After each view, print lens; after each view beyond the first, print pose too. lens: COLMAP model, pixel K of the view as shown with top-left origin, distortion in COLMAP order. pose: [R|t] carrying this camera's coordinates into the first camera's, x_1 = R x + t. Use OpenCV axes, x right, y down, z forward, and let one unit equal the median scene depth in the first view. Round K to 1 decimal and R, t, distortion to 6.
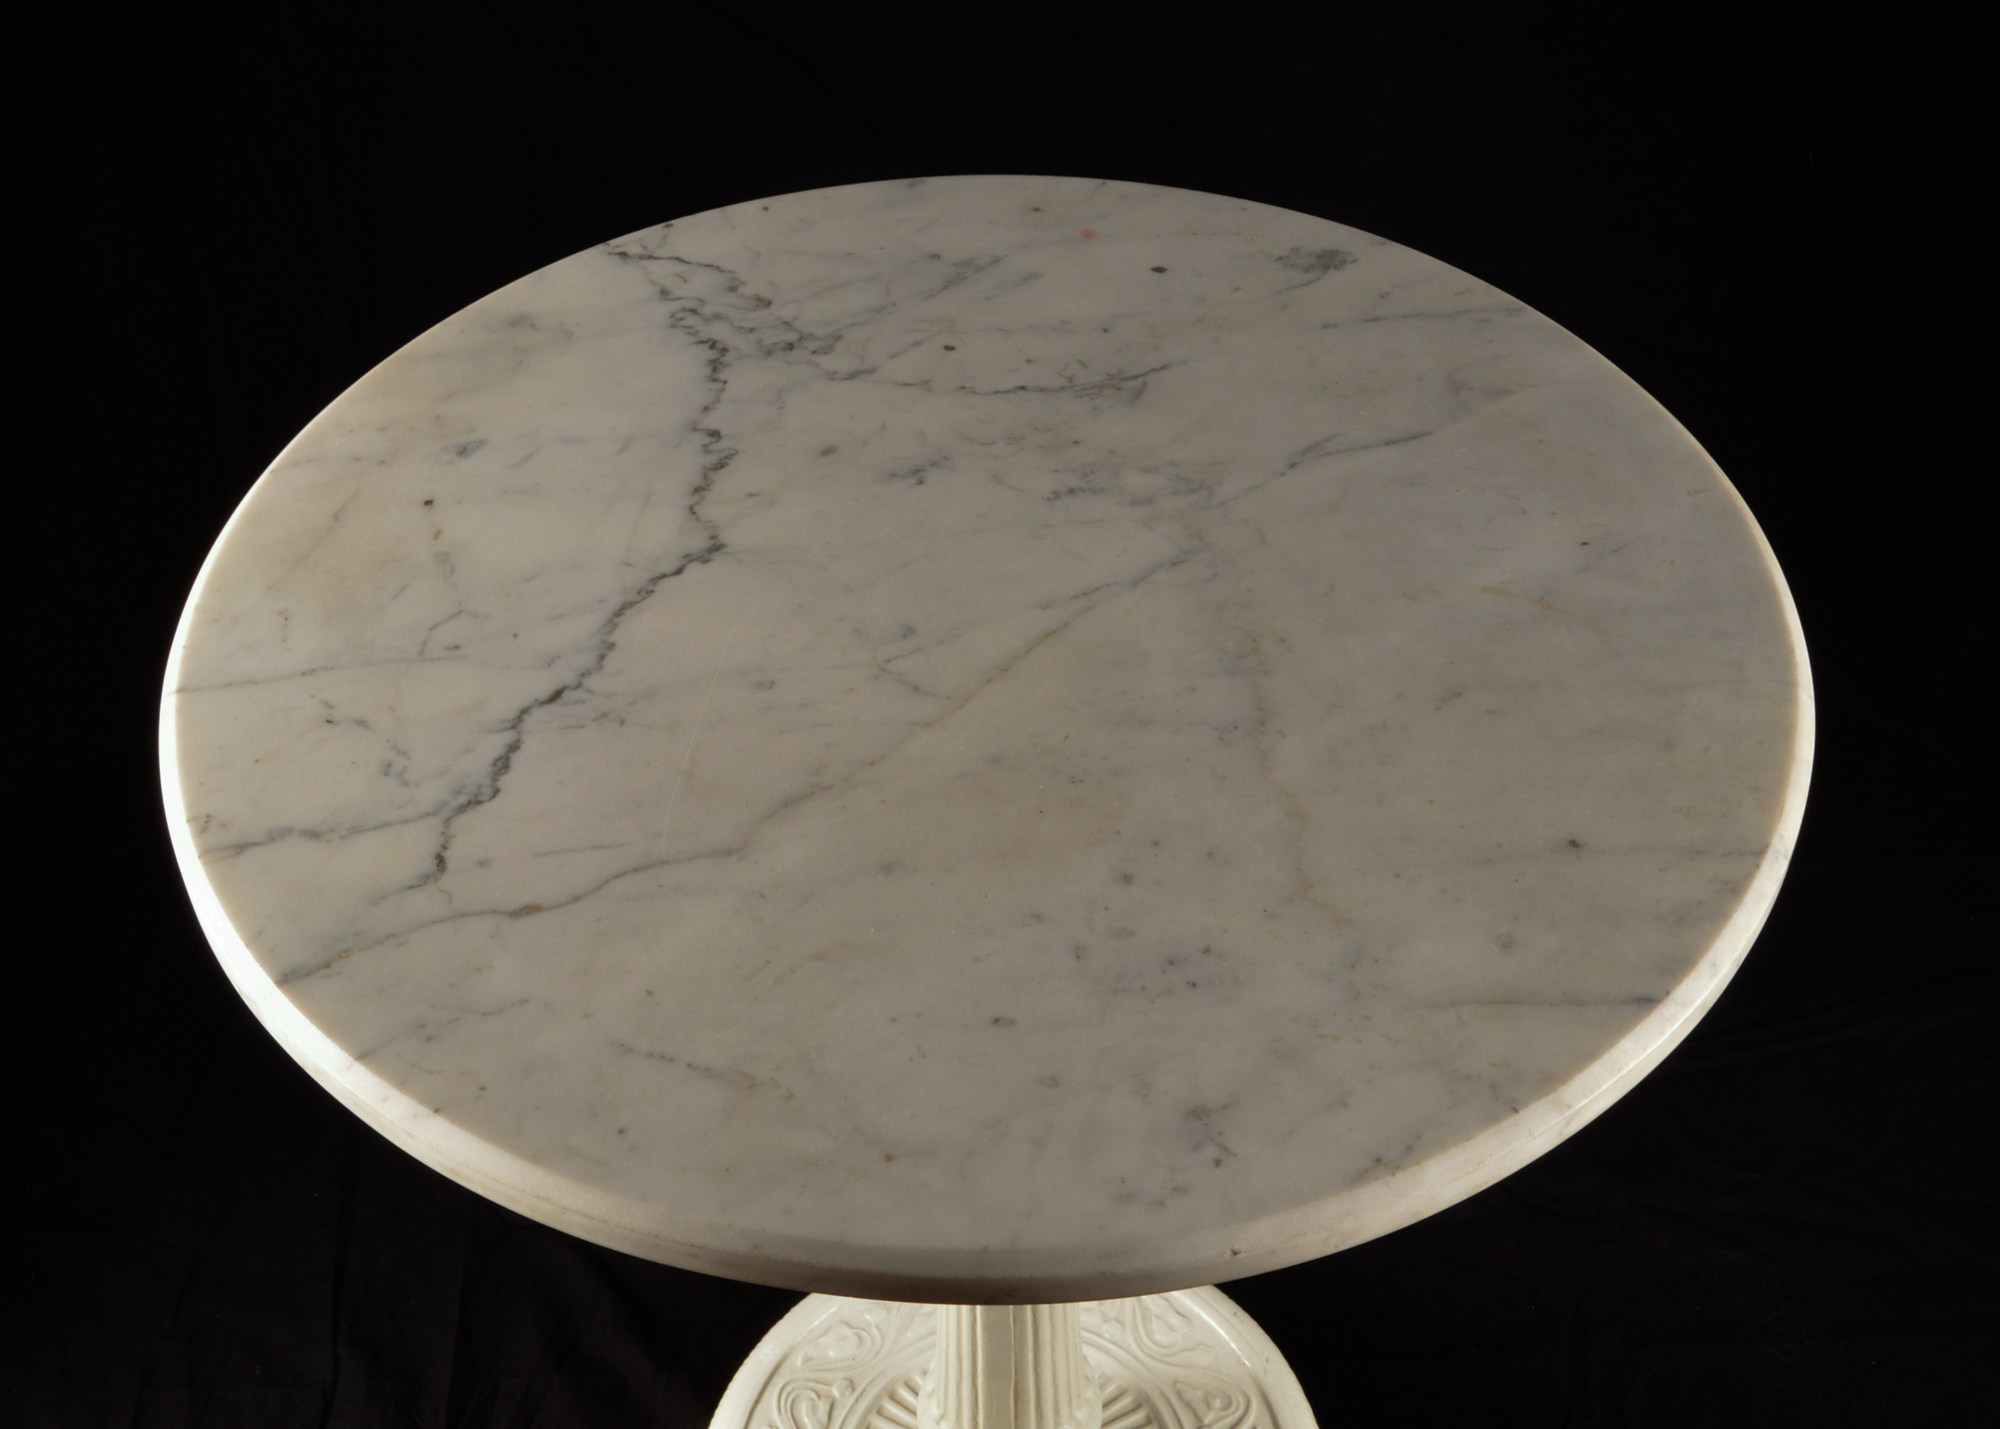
lens RADIAL K [[2725.5, 0, 1000.0], [0, 2725.5, 714.5], [0, 0, 1]] dist [-0.062591, -0.031639]
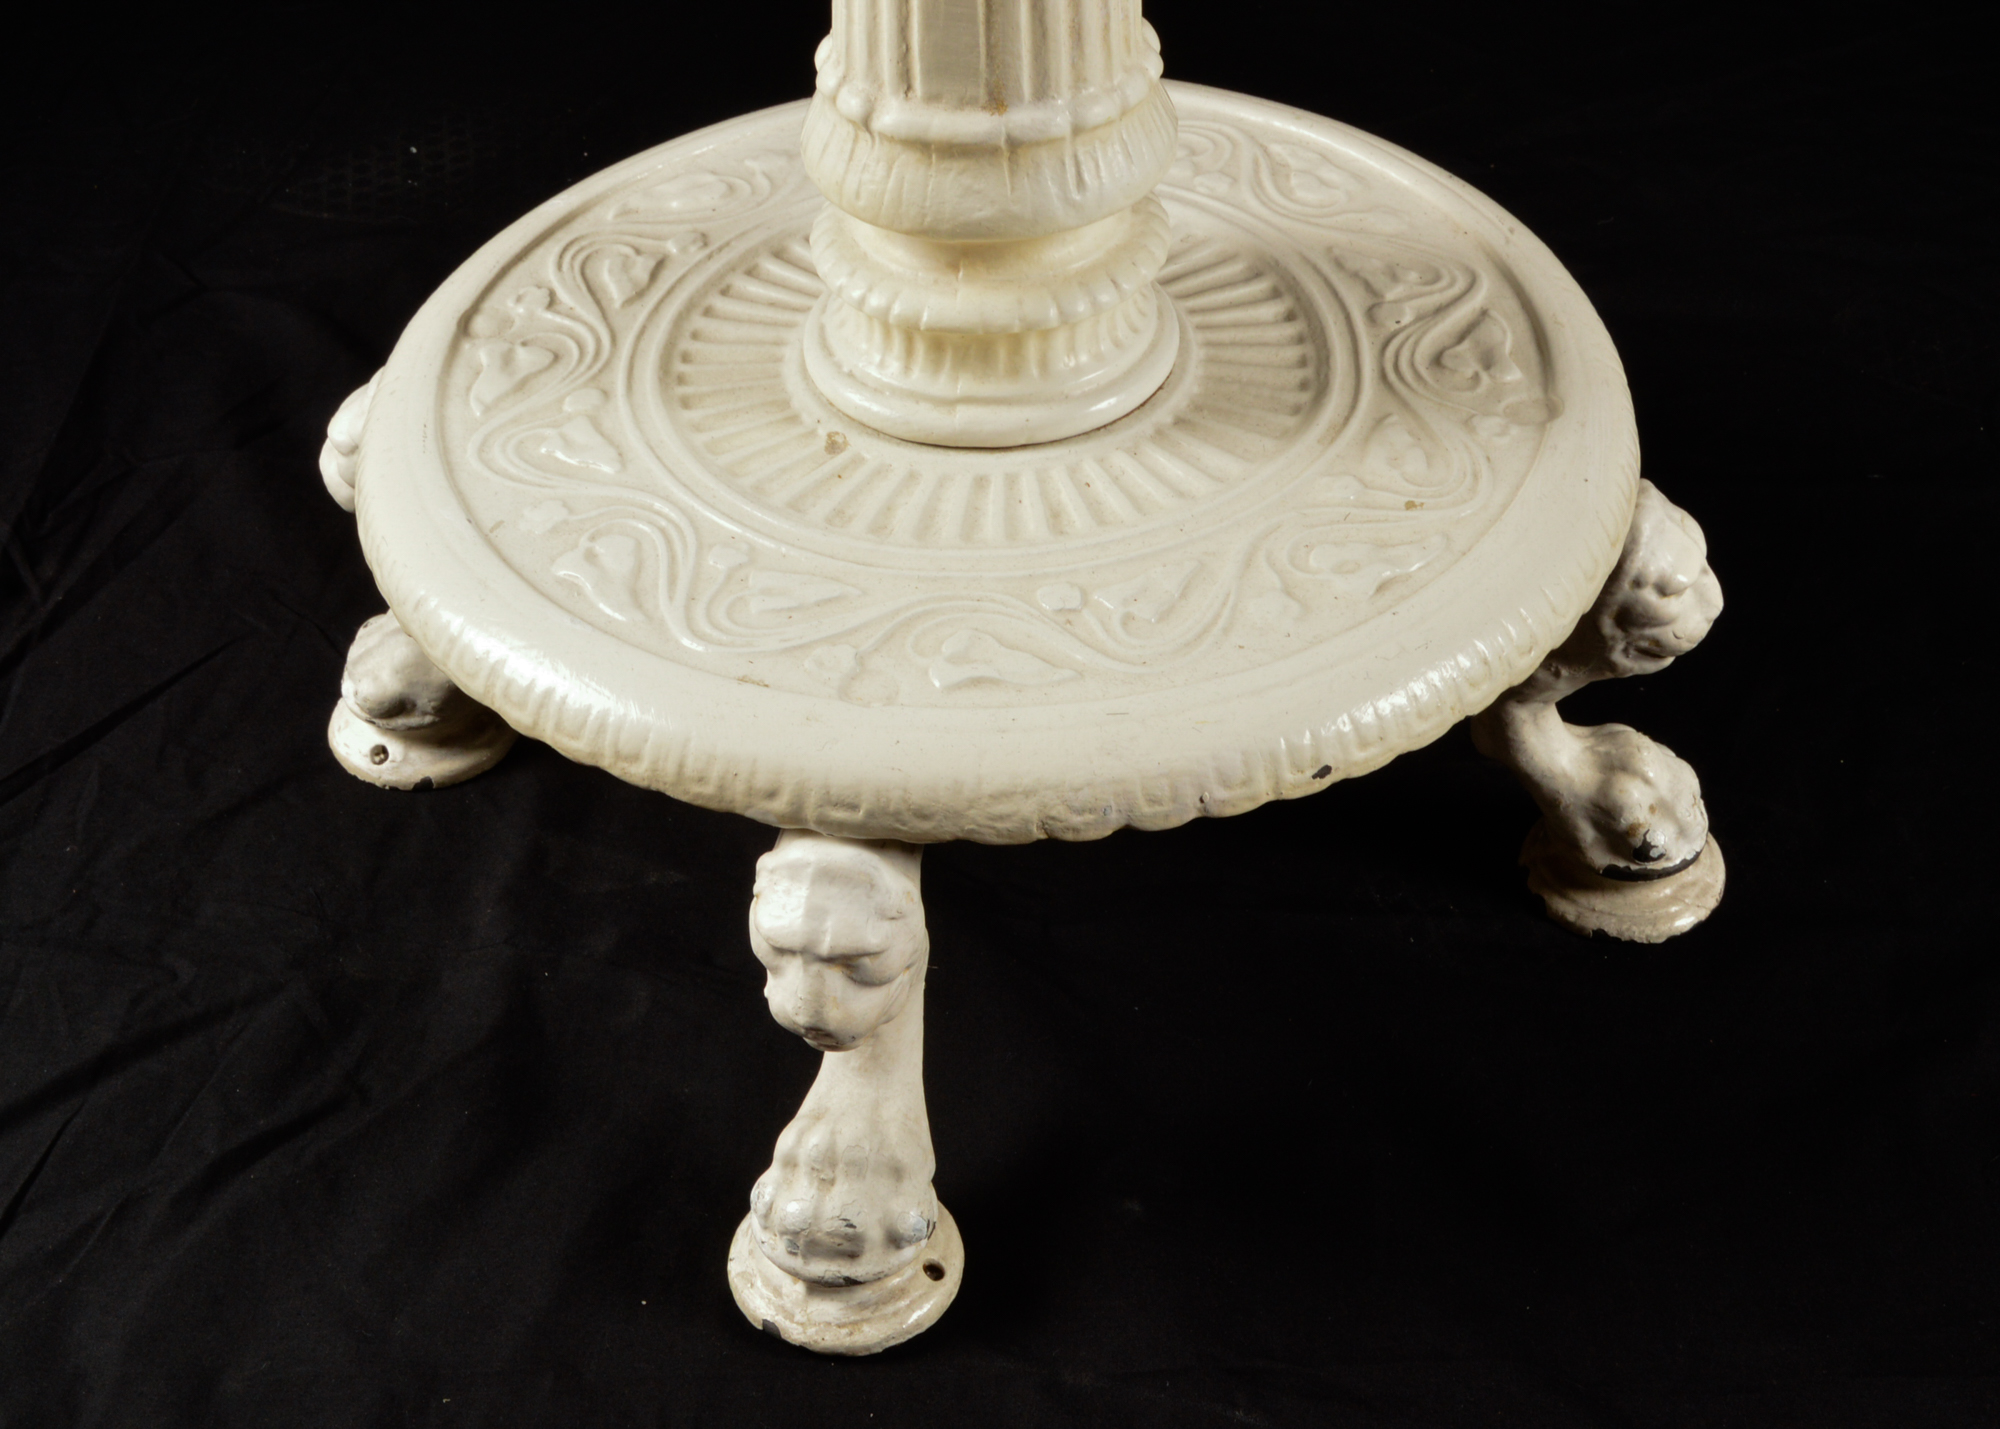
lens RADIAL K [[2981.6, 0, 1028.1], [0, 2981.6, 725.6], [0, 0, 1]] dist [-0.051032, -0.050147]
pose [[0.997950, 0.039431, -0.050408, 0.054316], [-0.042455, 0.997271, -0.060397, 0.511641], [0.047889, 0.062413, 0.996901, 0.609947]]
